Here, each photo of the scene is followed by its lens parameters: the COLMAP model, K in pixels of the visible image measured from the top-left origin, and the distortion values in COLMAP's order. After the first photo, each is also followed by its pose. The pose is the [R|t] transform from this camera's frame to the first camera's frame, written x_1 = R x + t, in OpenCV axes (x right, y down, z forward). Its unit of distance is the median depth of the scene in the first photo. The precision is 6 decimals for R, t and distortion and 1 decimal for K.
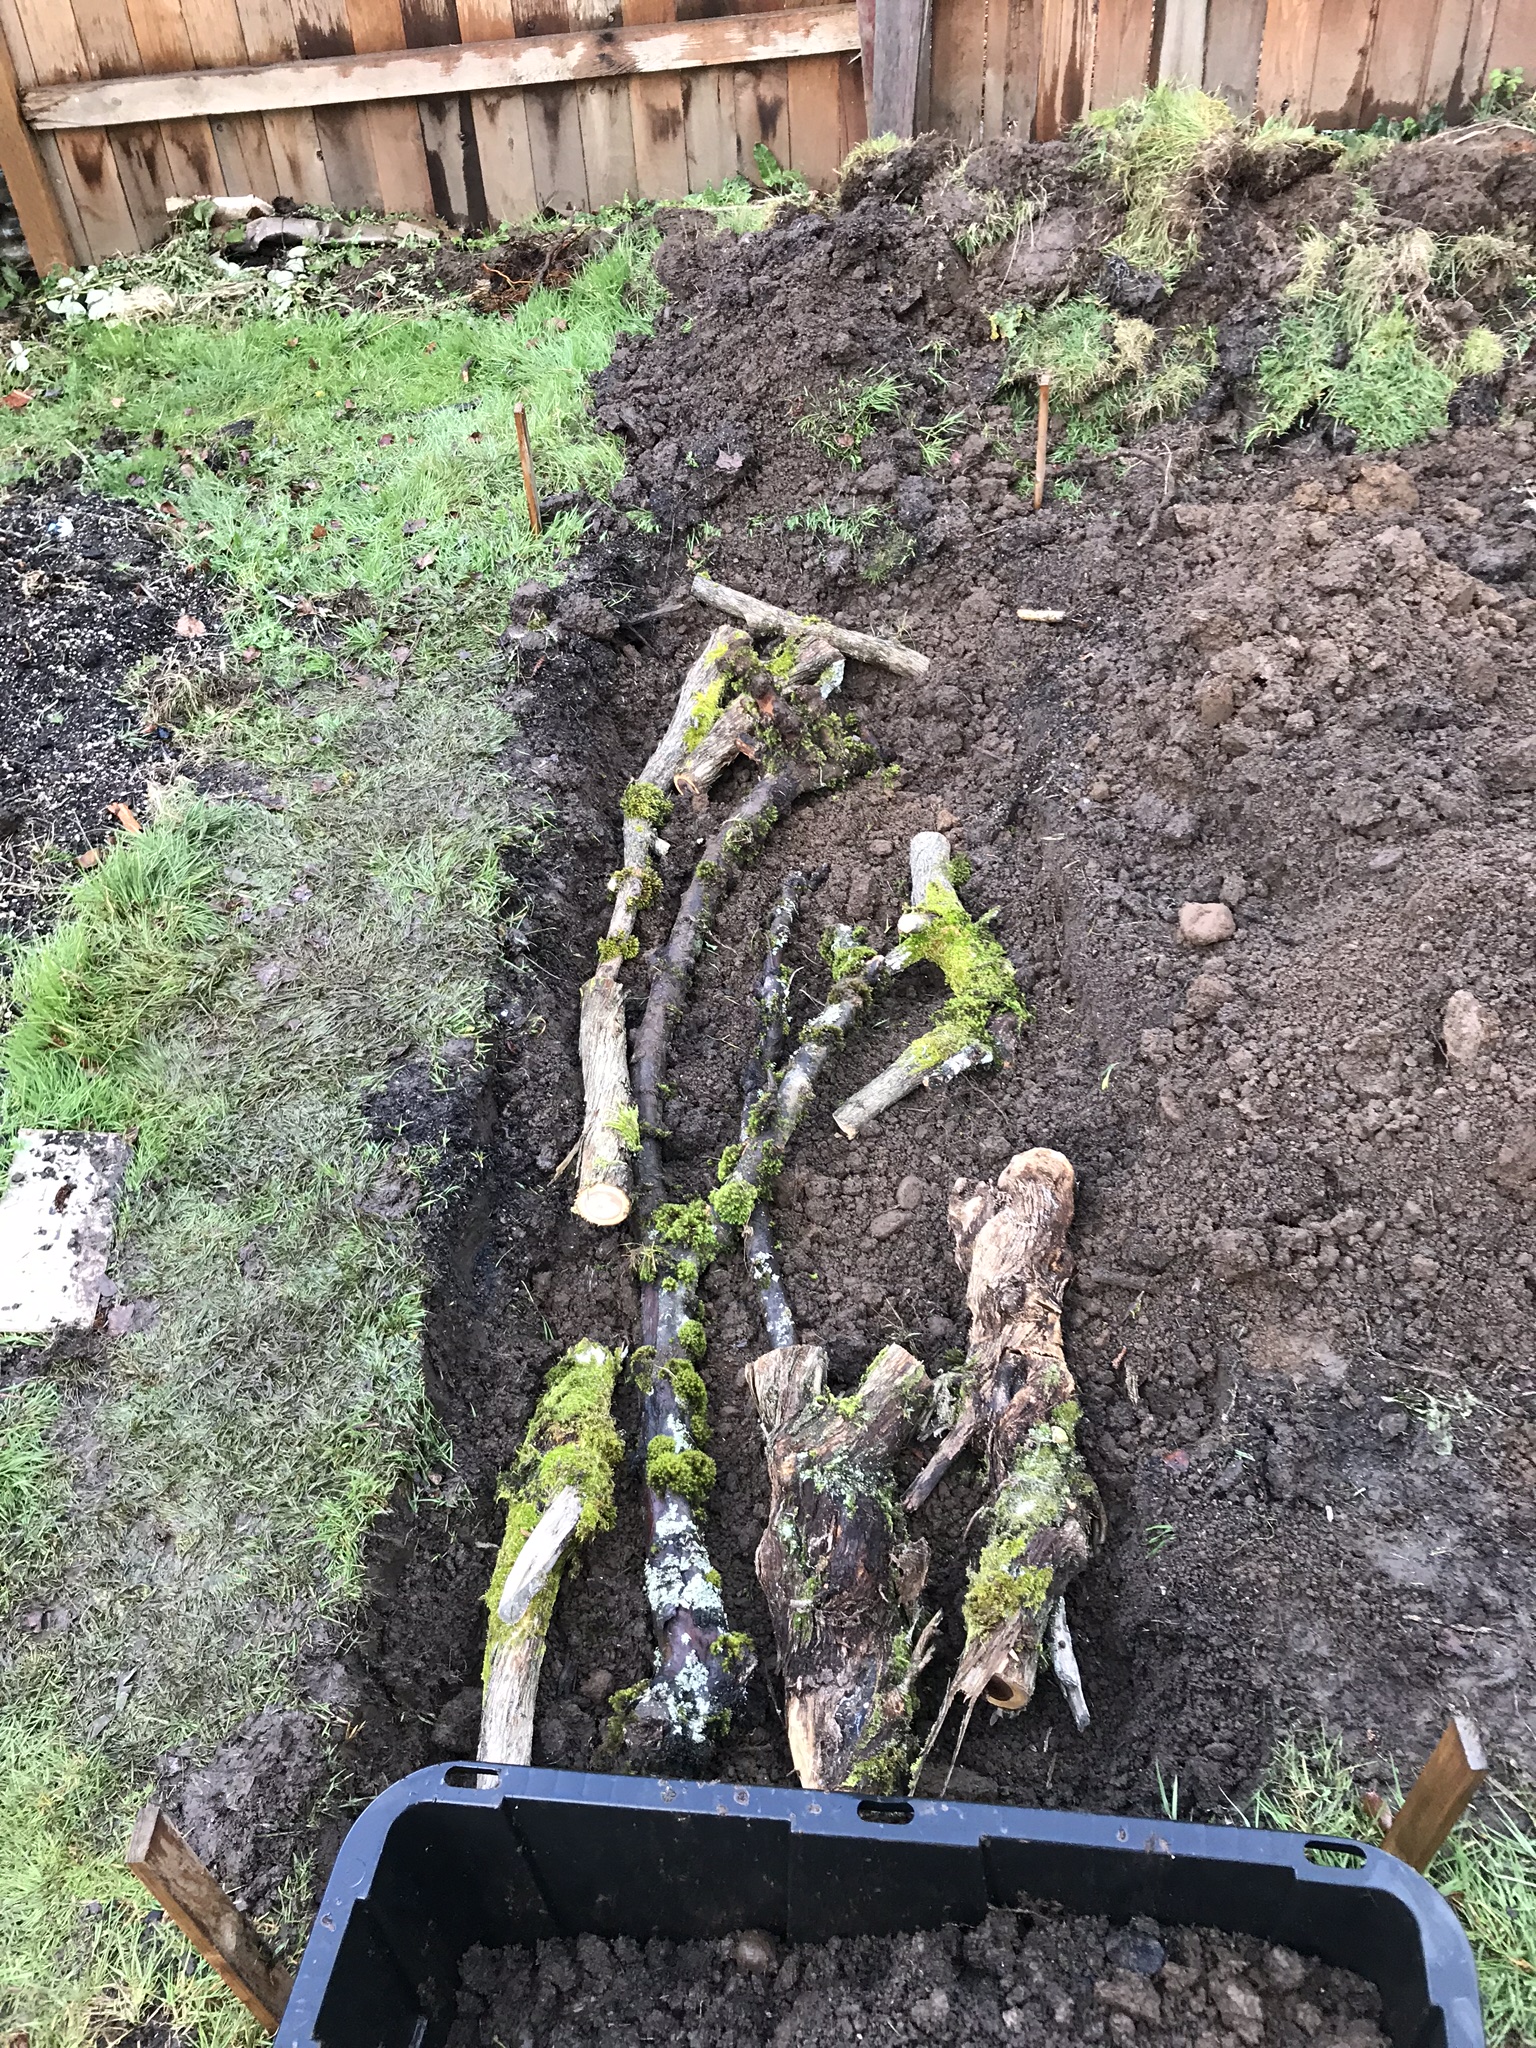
lens RADIAL K [[1692.2, 0, 768.0], [0, 1692.2, 1024.0], [0, 0, 1]] dist [-0.011348, 0.053099]
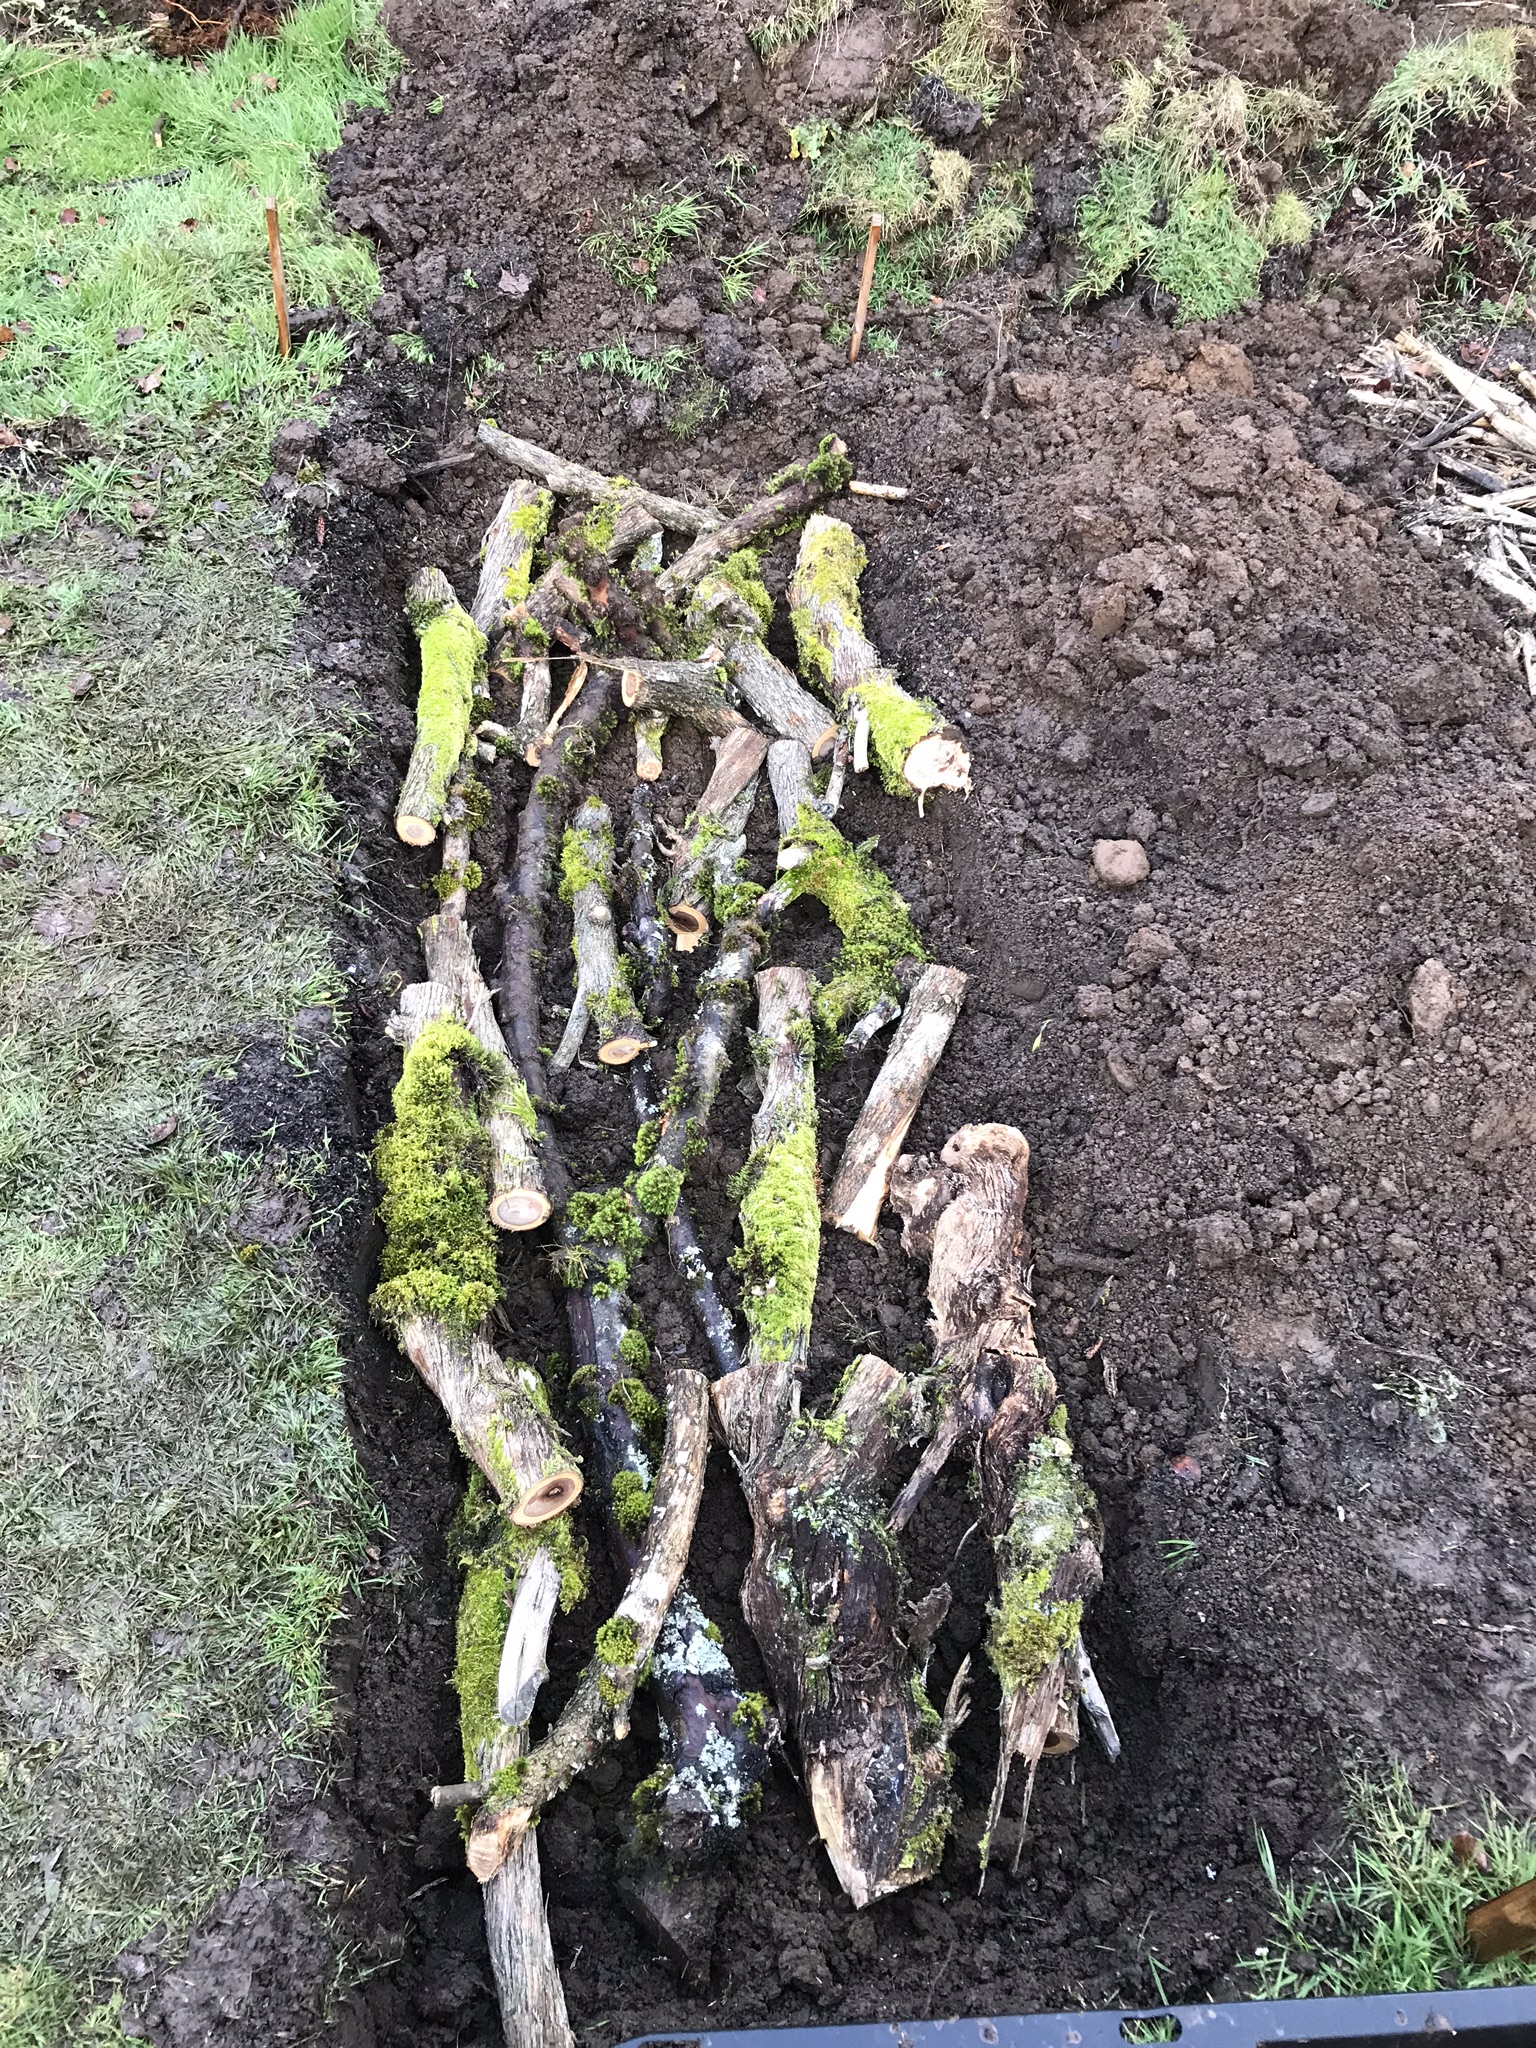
lens RADIAL K [[1692.2, 0, 768.0], [0, 1692.2, 1024.0], [0, 0, 1]] dist [-0.011348, 0.053099]
pose [[0.971441, -0.032586, 0.235033, -0.116901], [0.003889, 0.992579, 0.121541, -0.062589], [-0.237250, -0.117156, 0.964358, 0.088644]]
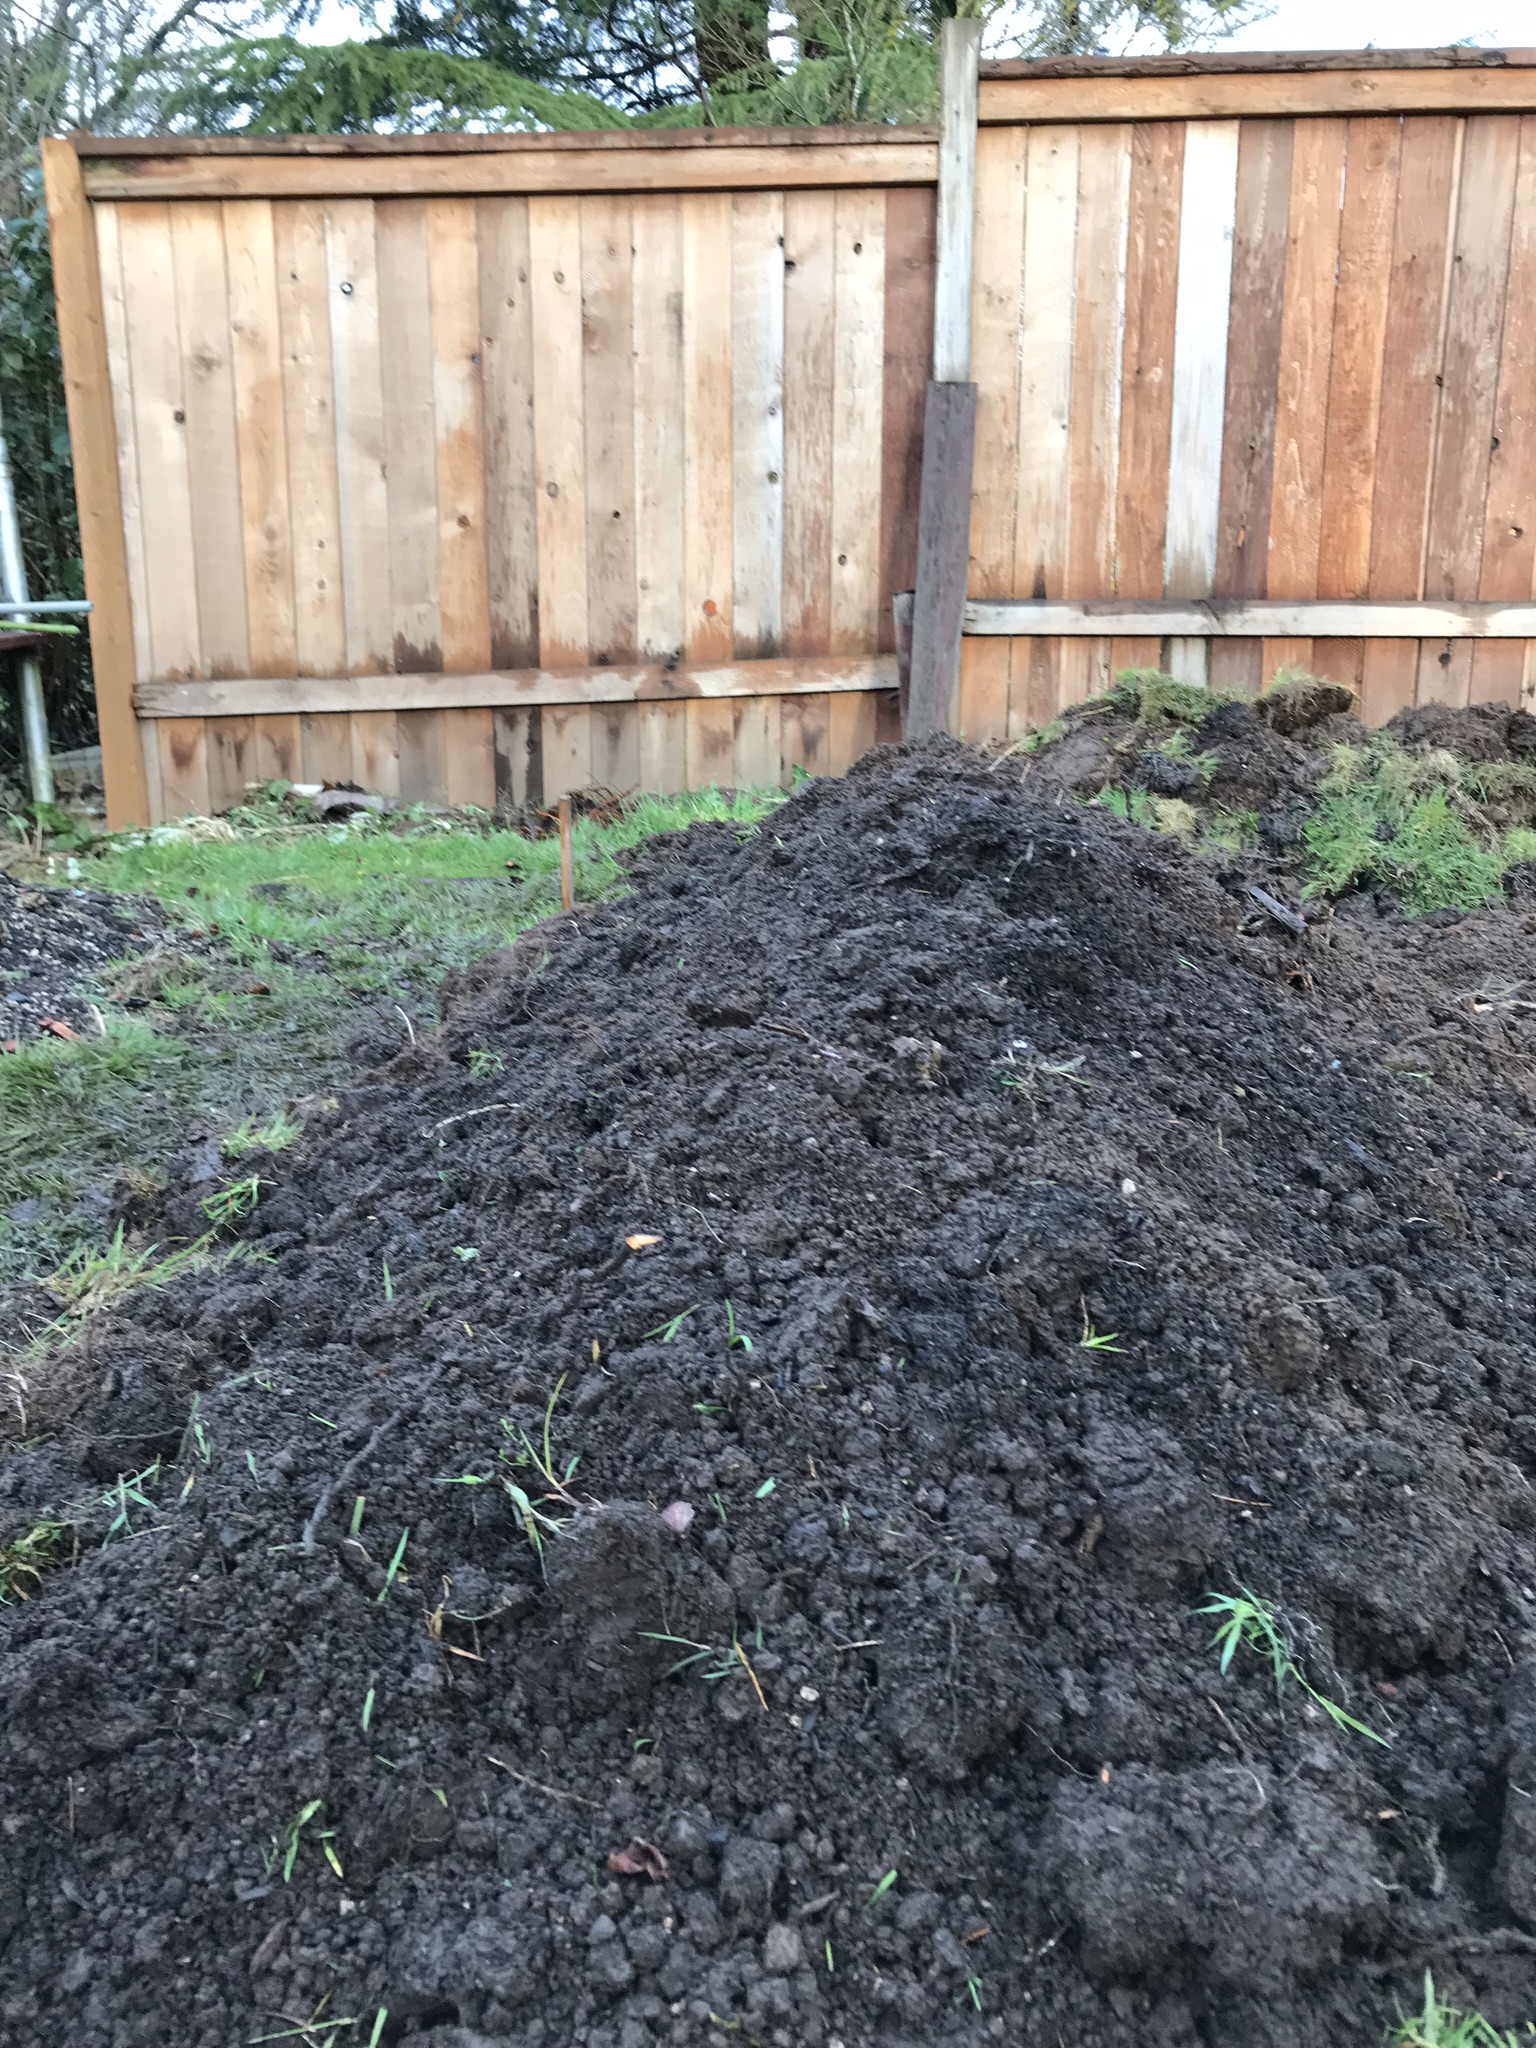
lens RADIAL K [[1702.2, 0, 758.4], [0, 1702.2, 1020.0], [0, 0, 1]] dist [0.036580, 0.000078]
pose [[0.998474, 0.053760, -0.012595, -0.014169], [-0.052610, 0.857020, -0.512590, 0.249279], [-0.016763, 0.512470, 0.858541, 0.201886]]
